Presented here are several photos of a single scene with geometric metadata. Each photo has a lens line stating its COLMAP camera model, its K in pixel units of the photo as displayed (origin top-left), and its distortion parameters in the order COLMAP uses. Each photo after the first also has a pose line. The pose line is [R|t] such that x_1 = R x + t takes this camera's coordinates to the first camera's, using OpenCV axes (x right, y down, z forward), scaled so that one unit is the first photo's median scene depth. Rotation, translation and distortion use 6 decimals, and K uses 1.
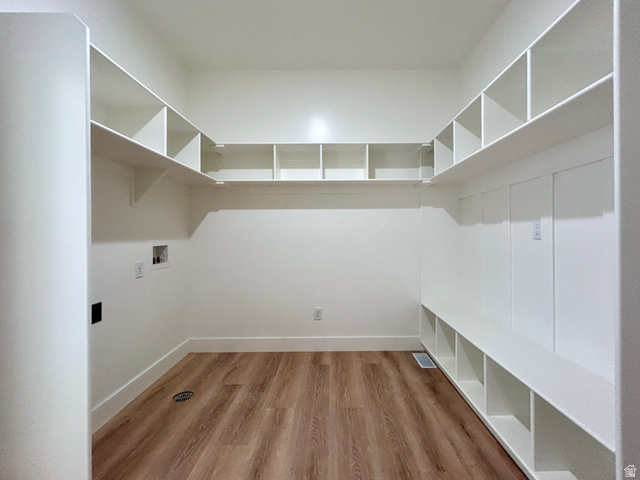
lens RADIAL K [[268.6, 0, 319.2], [0, 268.6, 234.9], [0, 0, 1]] dist [-0.002683, -0.001028]
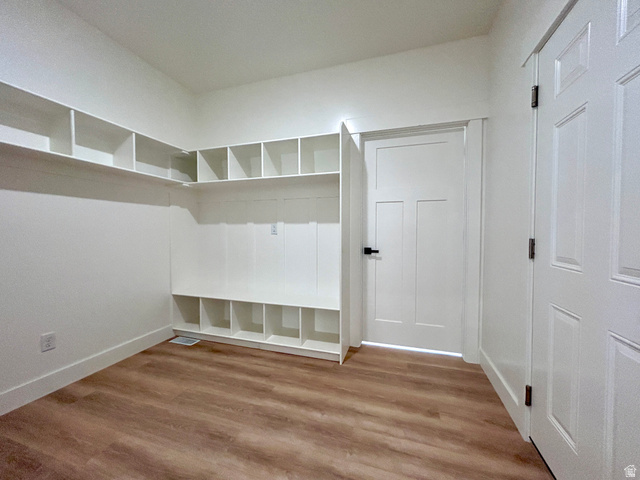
lens RADIAL K [[268.6, 0, 310.3], [0, 268.6, 243.1], [0, 0, 1]] dist [-0.002683, -0.001028]
pose [[0.313753, -0.036342, 0.948809, -0.552733], [0.000388, 0.999272, 0.038146, 0.005438], [-0.949504, -0.011600, 0.313539, 0.146424]]
